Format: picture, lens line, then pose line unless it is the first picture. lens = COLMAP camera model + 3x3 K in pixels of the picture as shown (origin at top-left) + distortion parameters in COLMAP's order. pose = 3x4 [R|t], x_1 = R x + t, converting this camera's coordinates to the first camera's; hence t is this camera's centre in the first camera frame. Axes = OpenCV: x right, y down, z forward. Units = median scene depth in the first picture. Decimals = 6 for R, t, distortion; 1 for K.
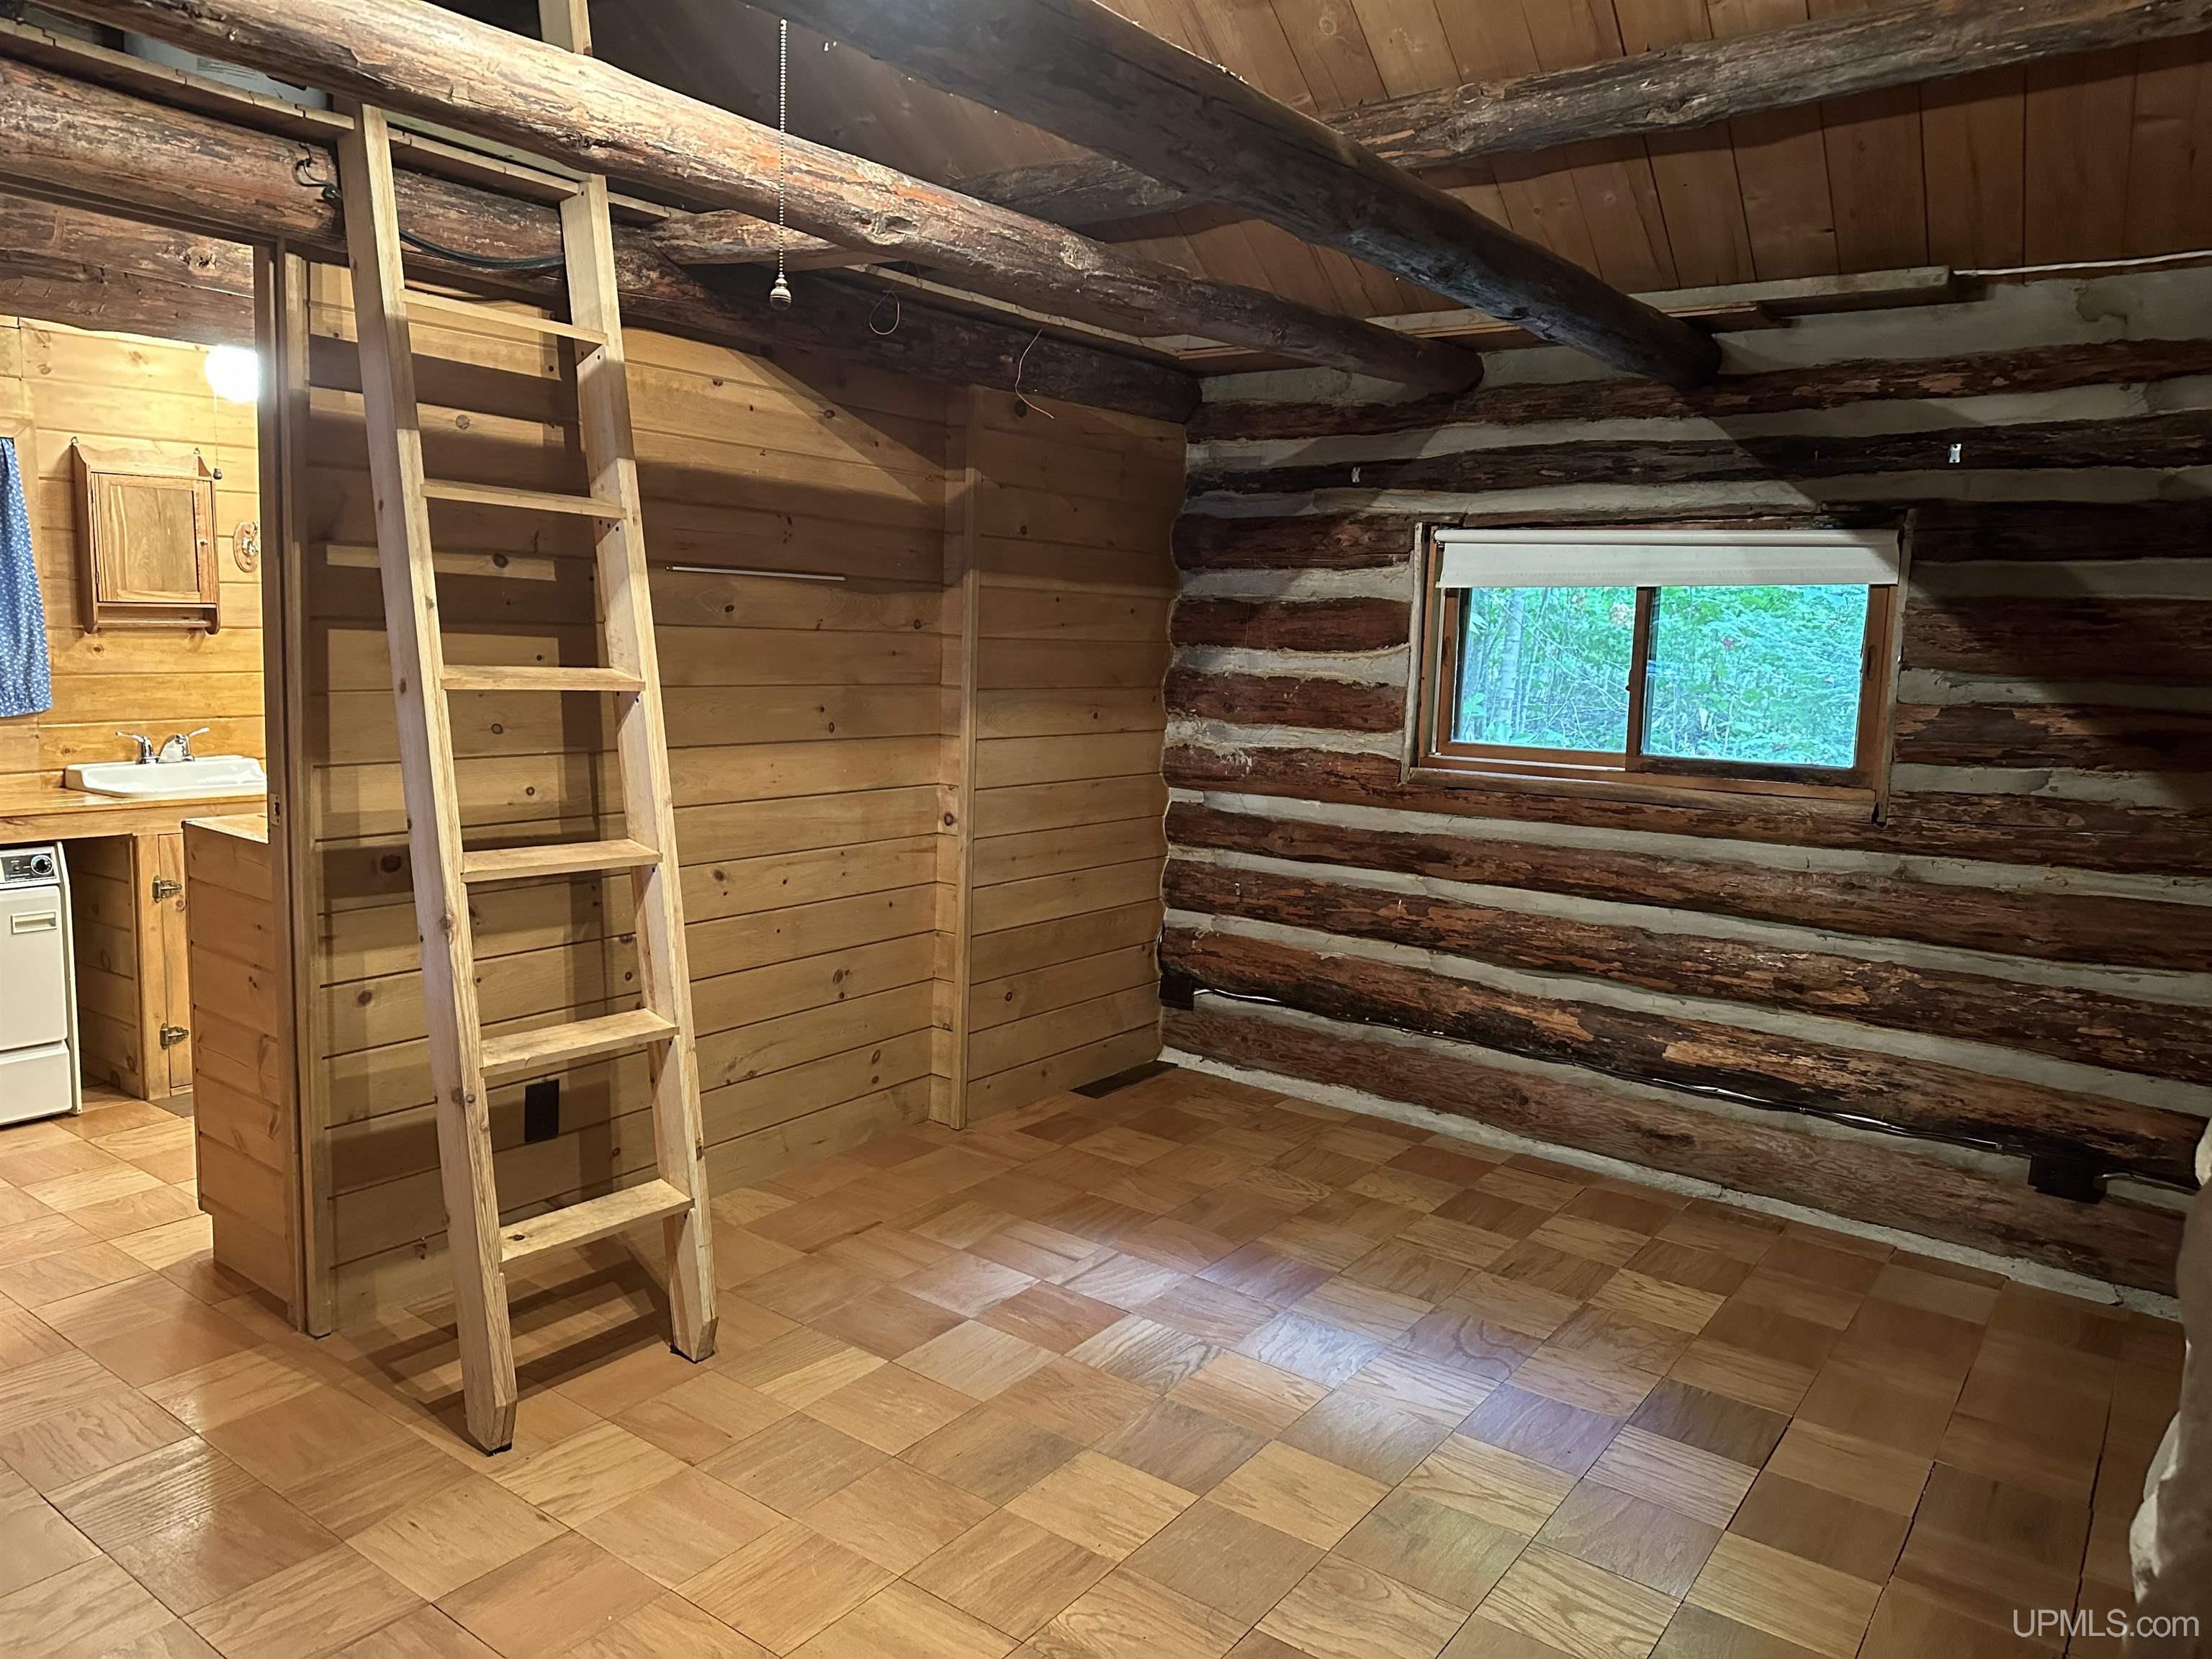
lens RADIAL K [[1532.6, 0, 1092.3], [0, 1532.6, 835.2], [0, 0, 1]] dist [0.061179, -0.048994]
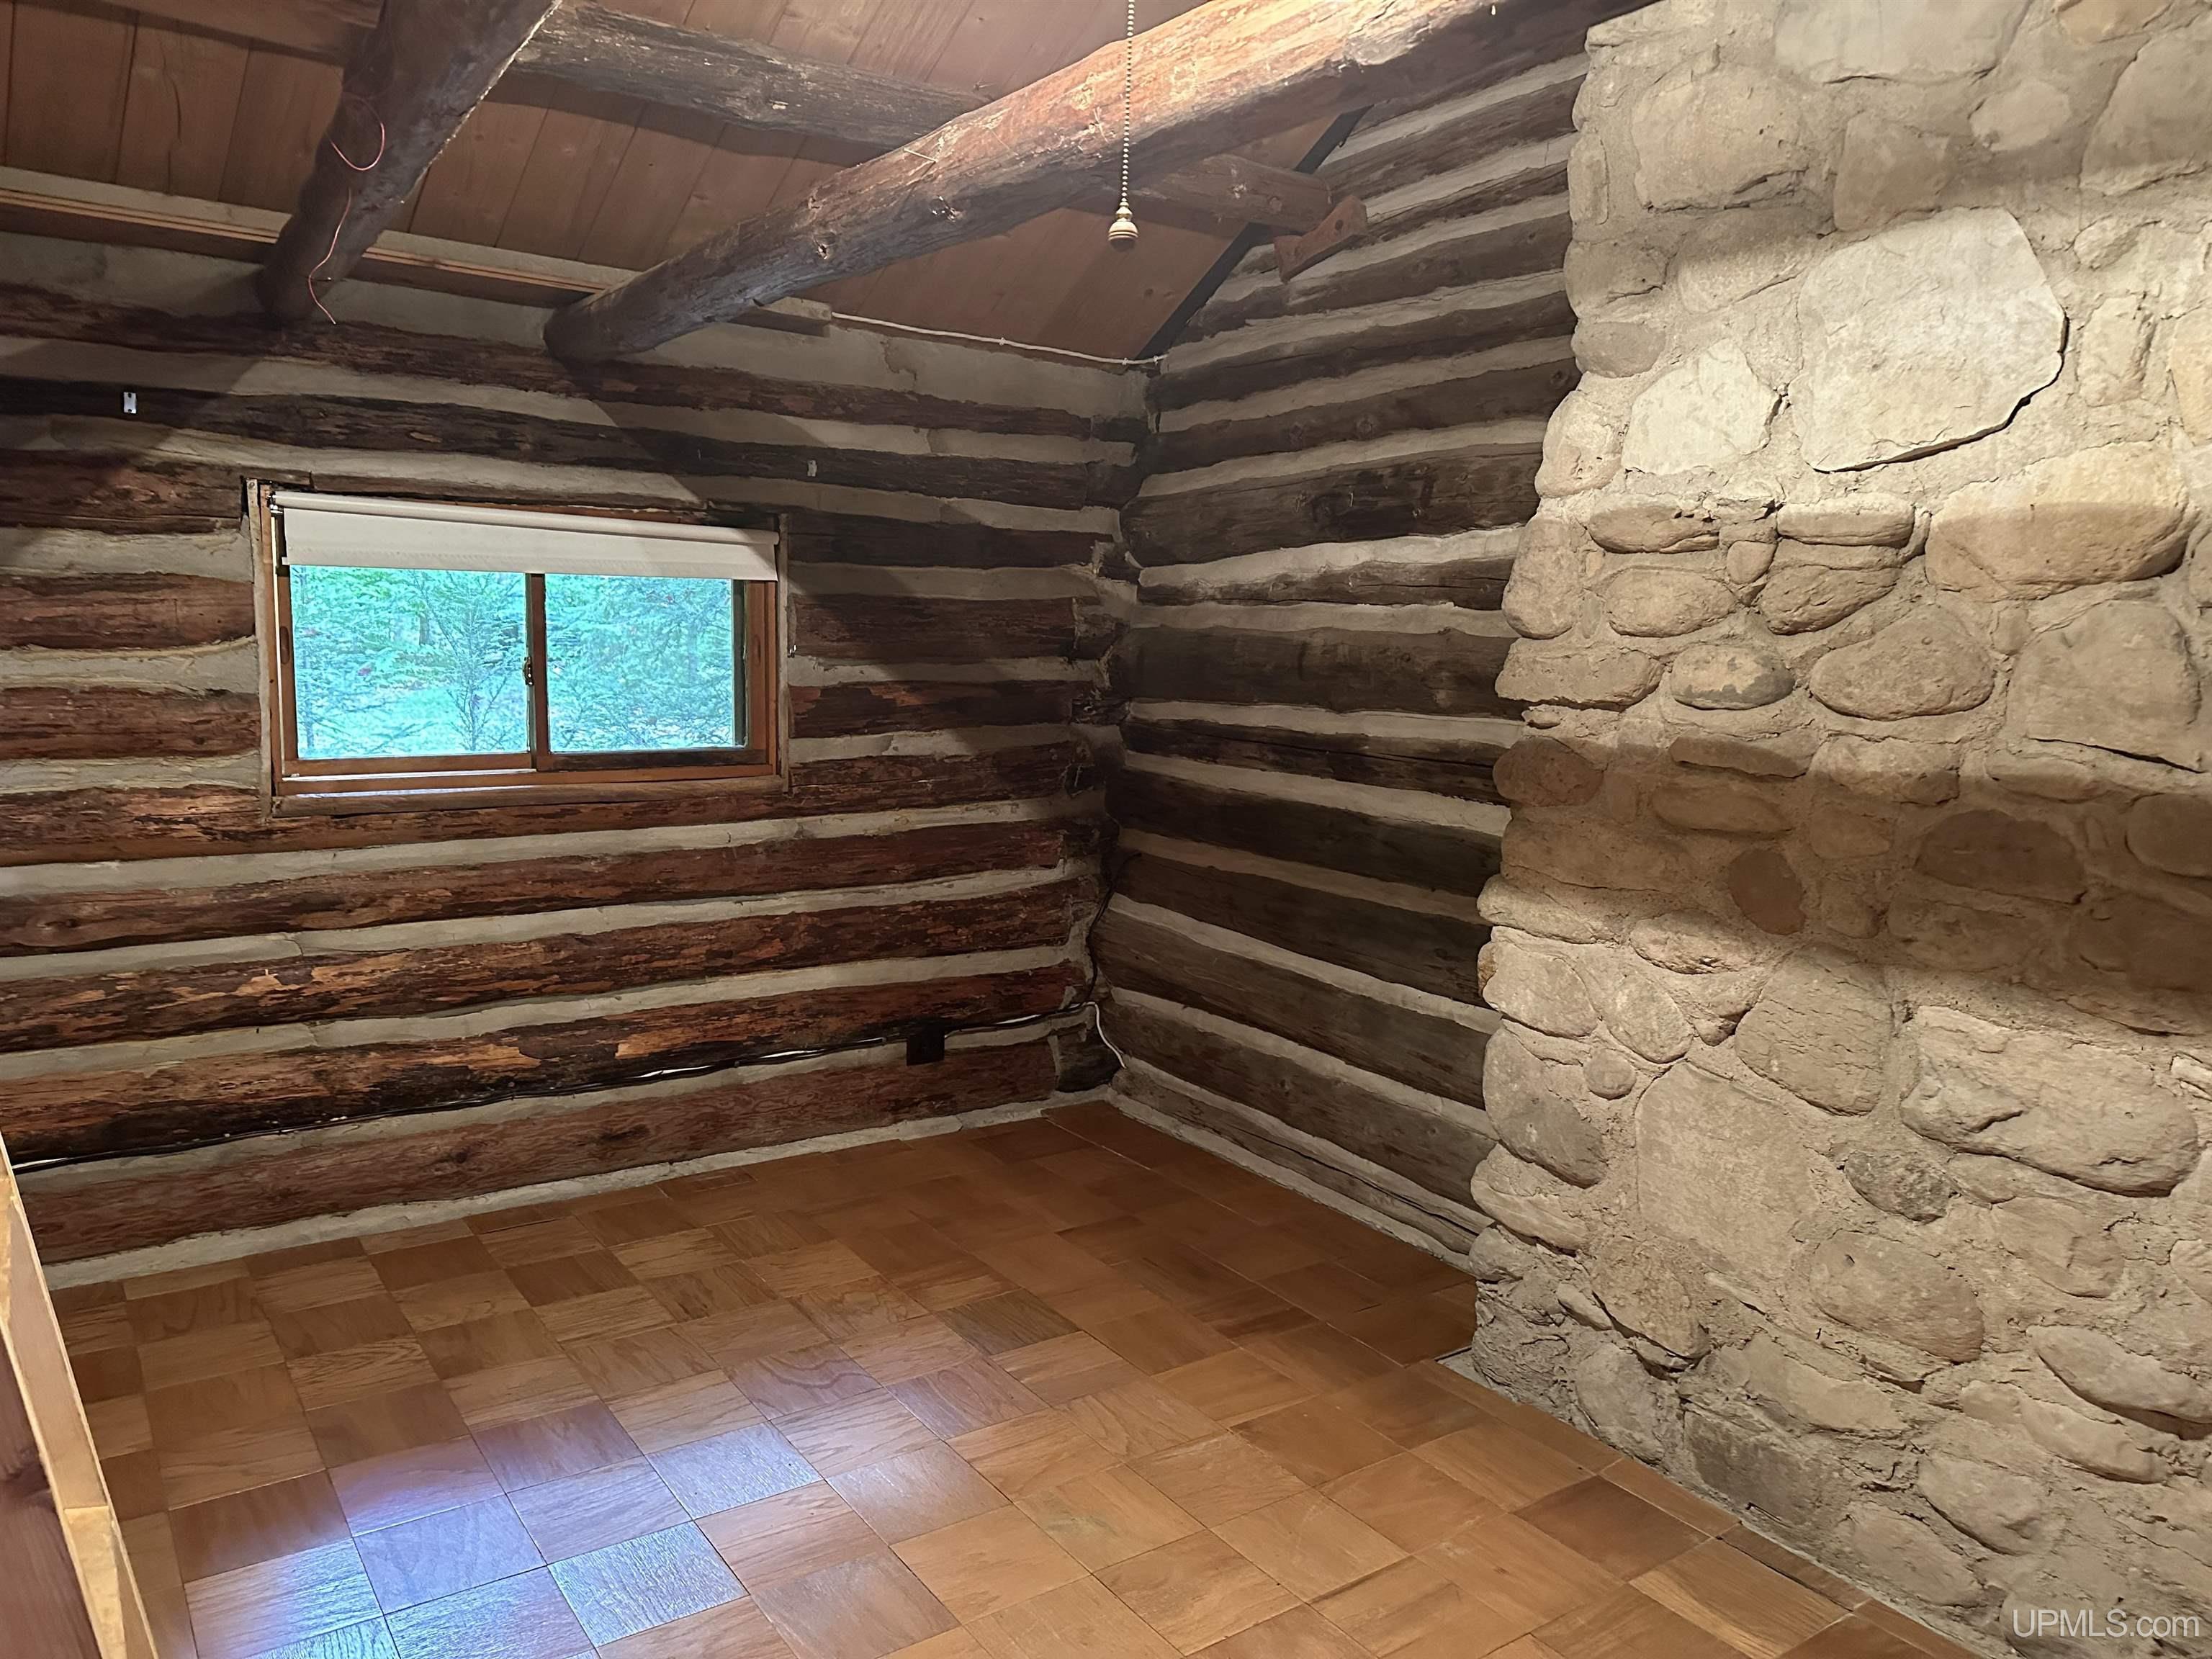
lens RADIAL K [[1532.6, 0, 1097.8], [0, 1532.6, 838.3], [0, 0, 1]] dist [0.061179, -0.048994]
pose [[0.321608, -0.151203, 0.934722, -0.422093], [0.114626, 0.986125, 0.120079, -0.075070], [-0.939909, 0.068525, 0.334478, 0.375027]]
